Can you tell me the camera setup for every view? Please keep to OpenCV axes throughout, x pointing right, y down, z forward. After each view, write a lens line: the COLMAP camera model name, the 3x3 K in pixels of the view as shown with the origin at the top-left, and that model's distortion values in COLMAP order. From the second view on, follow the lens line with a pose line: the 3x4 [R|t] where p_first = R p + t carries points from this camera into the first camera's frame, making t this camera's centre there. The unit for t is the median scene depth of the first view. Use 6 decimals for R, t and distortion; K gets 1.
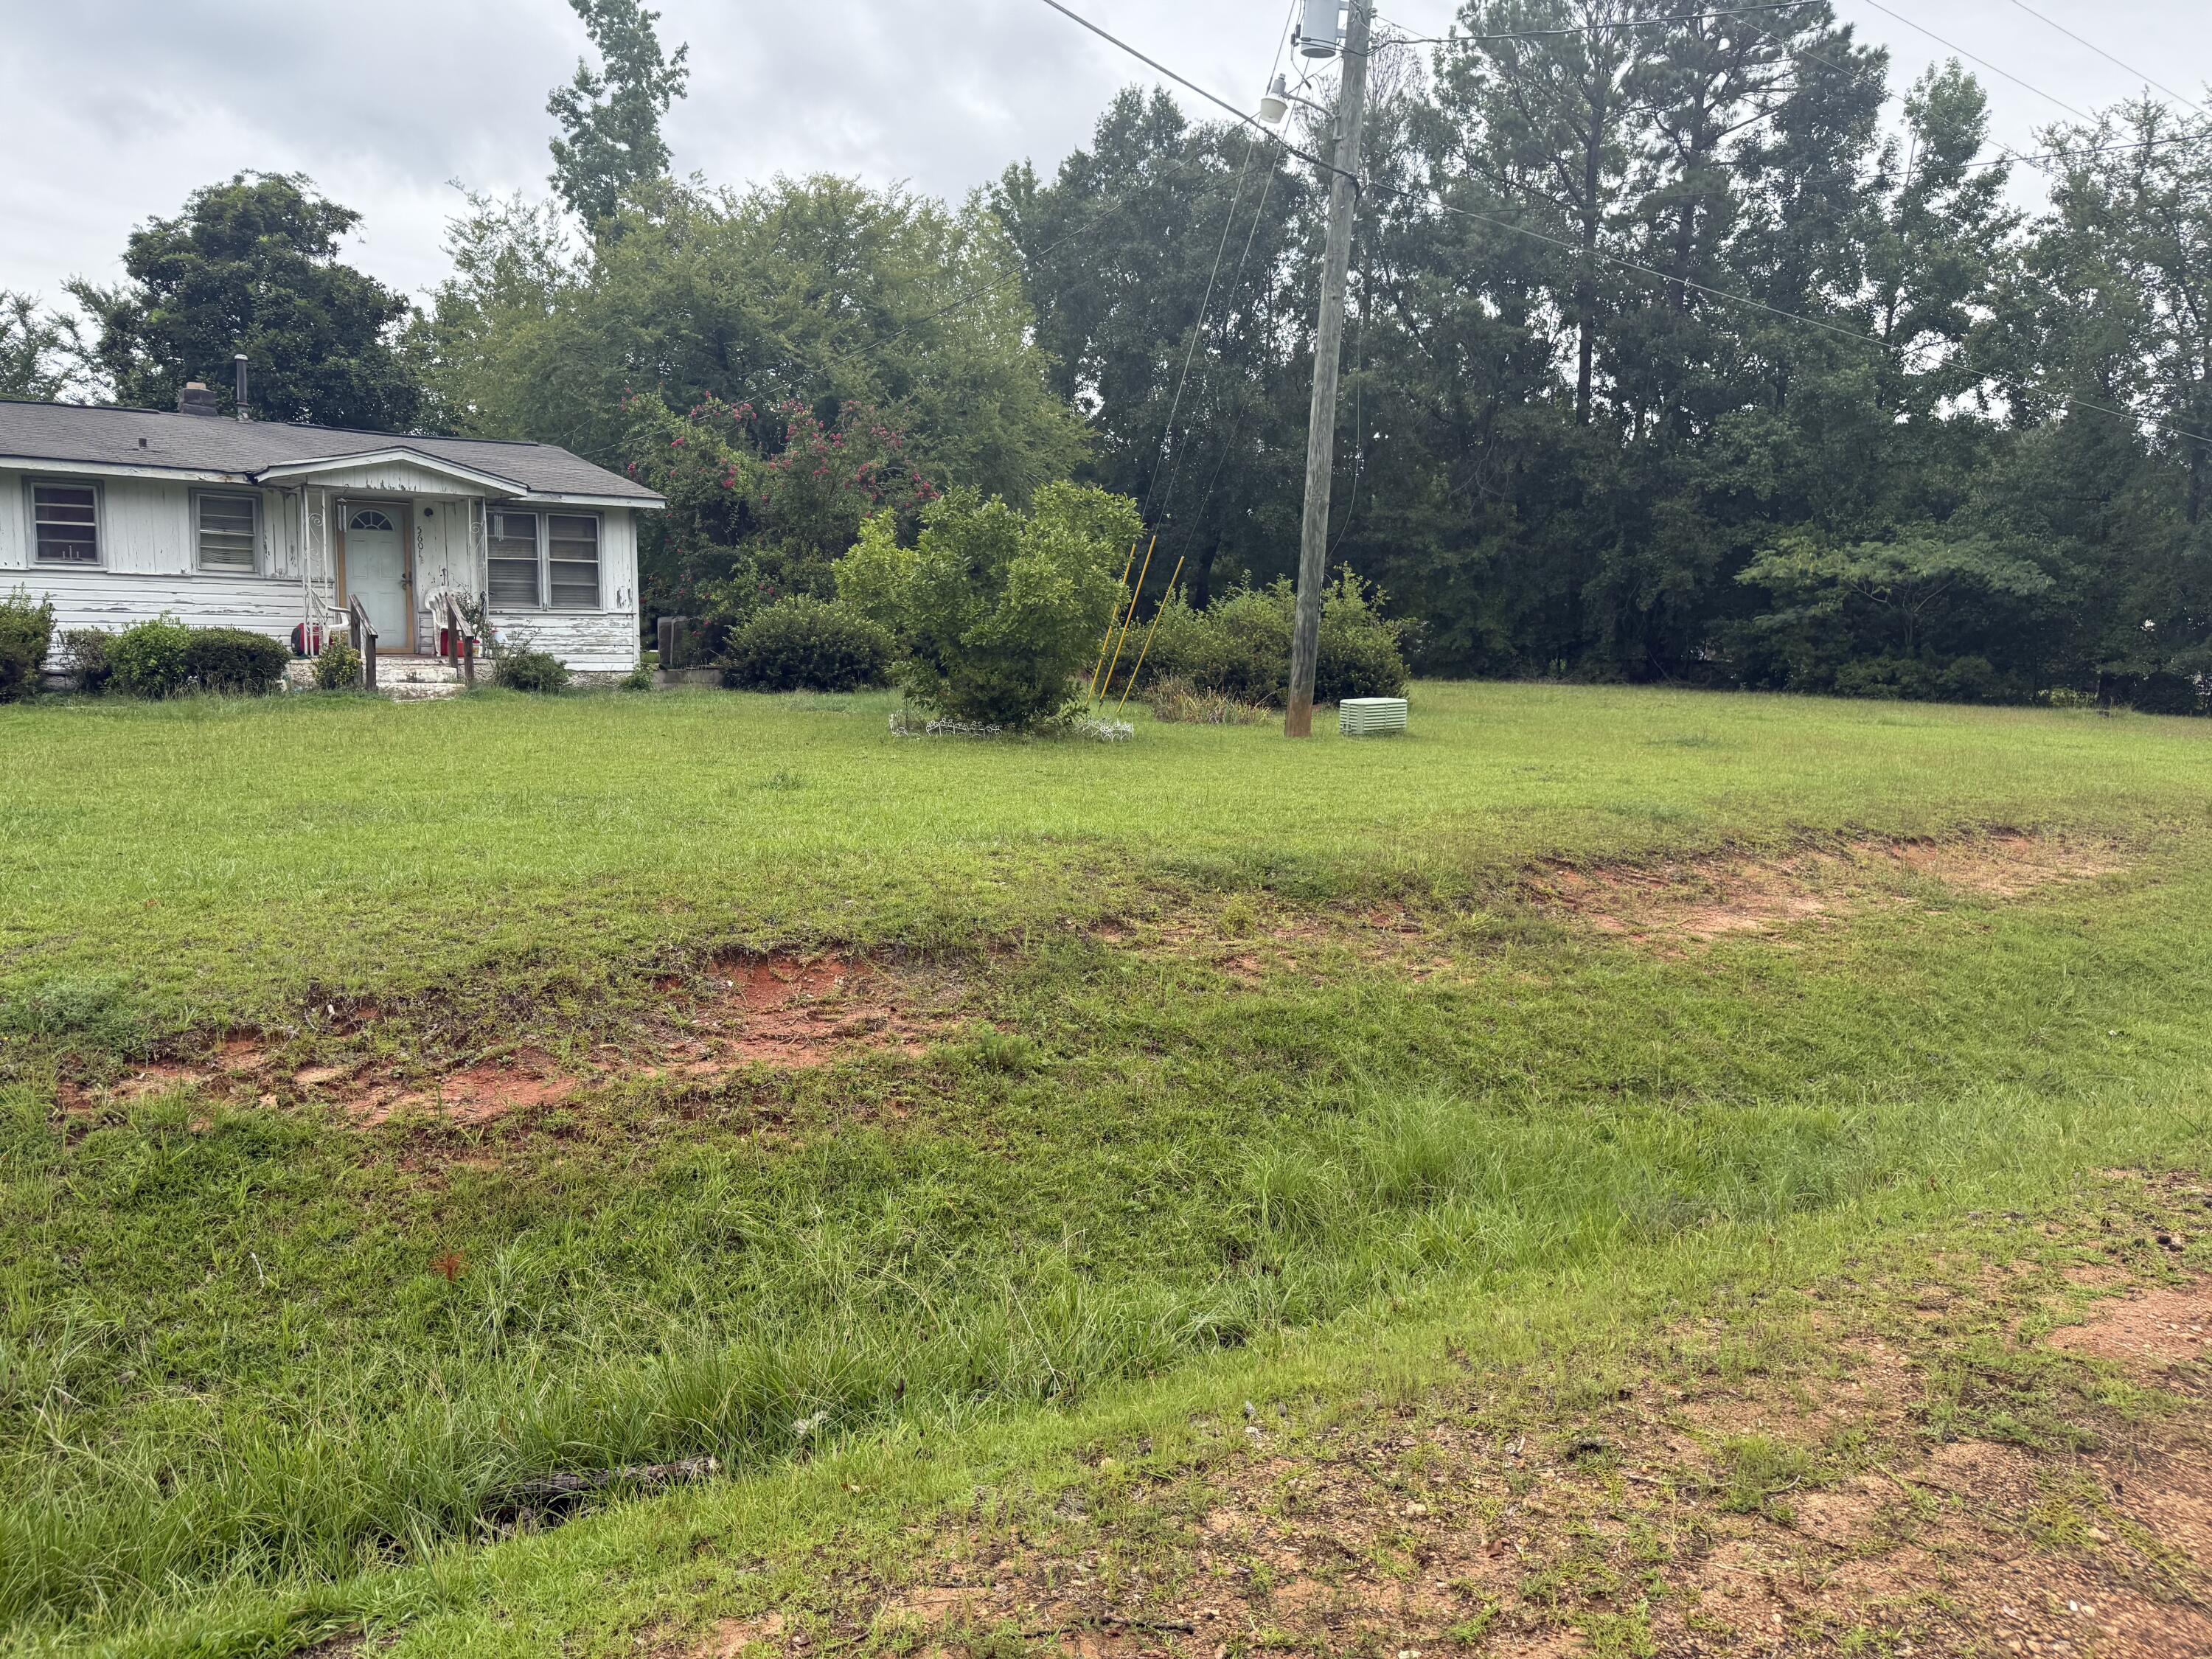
lens RADIAL K [[1545.0, 0, 1120.2], [0, 1545.0, 837.0], [0, 0, 1]] dist [0.105485, -0.171382]
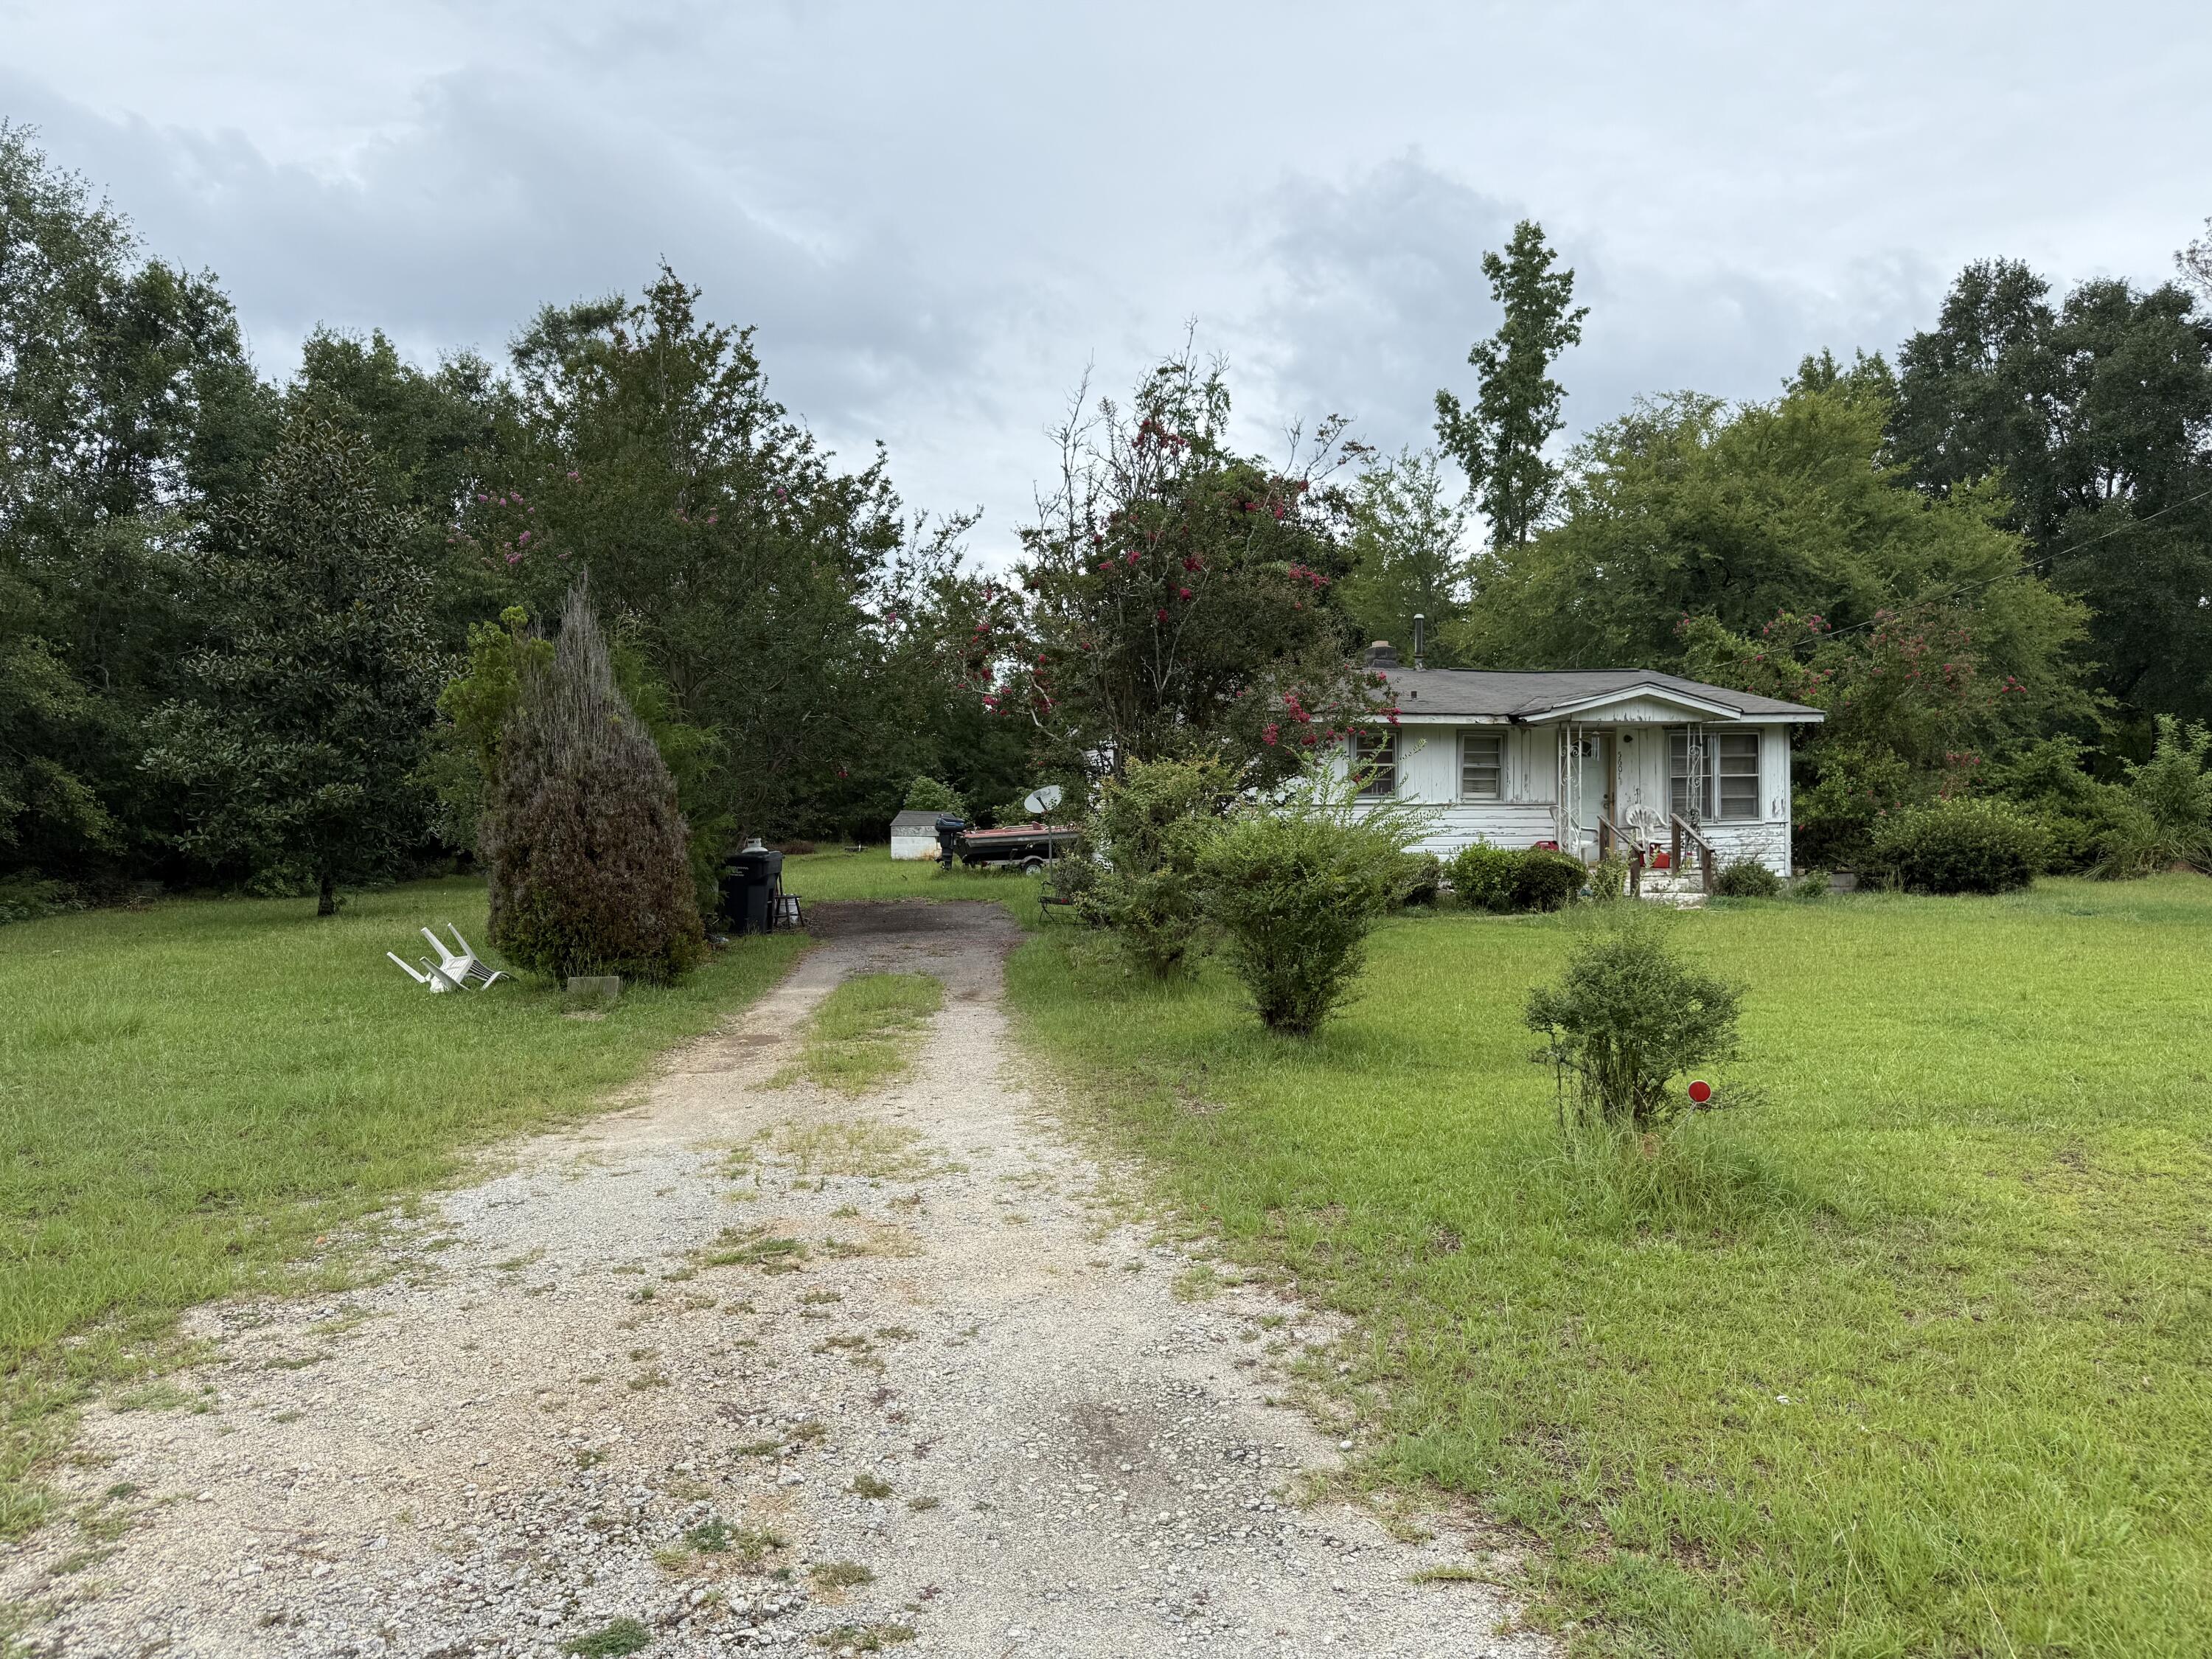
lens RADIAL K [[1545.0, 0, 1120.2], [0, 1545.0, 837.0], [0, 0, 1]] dist [0.105485, -0.171382]
pose [[0.928537, -0.025319, -0.370375, -0.403730], [-0.019531, 0.992958, -0.116844, -0.002813], [0.370725, 0.115728, 0.921504, -0.153495]]
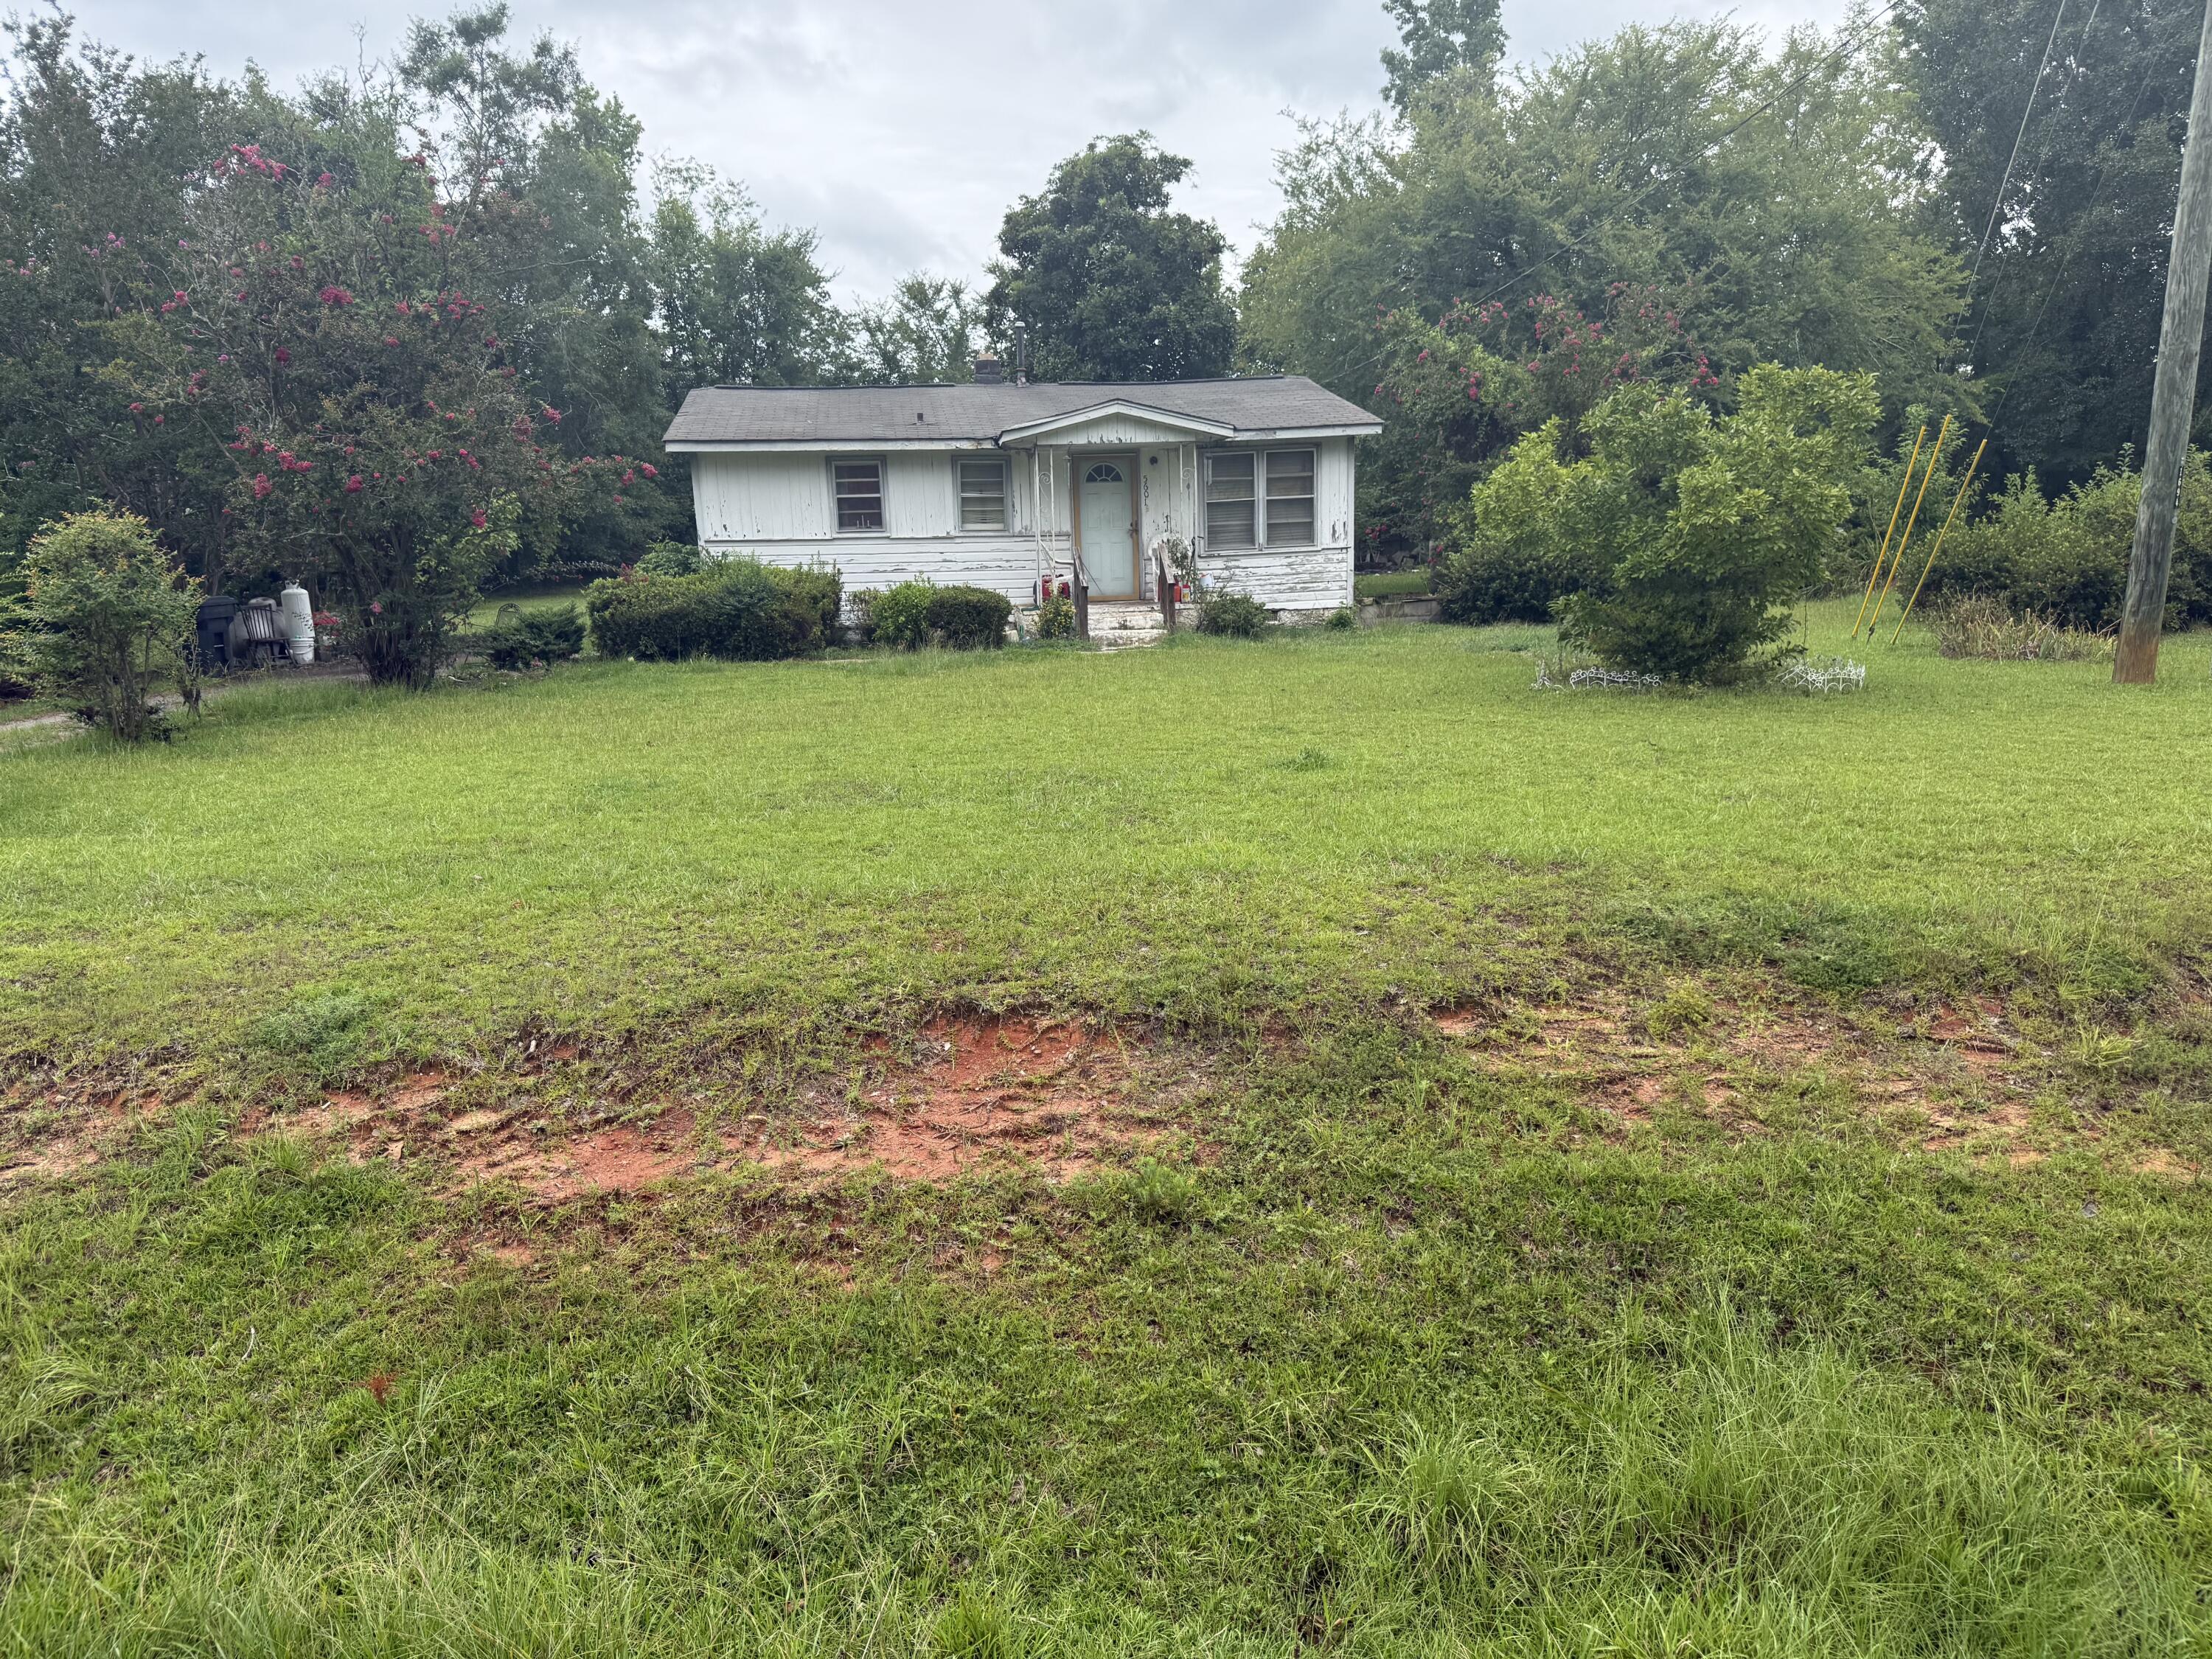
lens RADIAL K [[1545.0, 0, 1120.2], [0, 1545.0, 837.0], [0, 0, 1]] dist [0.105485, -0.171382]
pose [[0.843217, 0.055264, -0.534725, 0.111609], [-0.021512, 0.997374, 0.069157, -0.032909], [0.537143, -0.046811, 0.842191, 0.125259]]
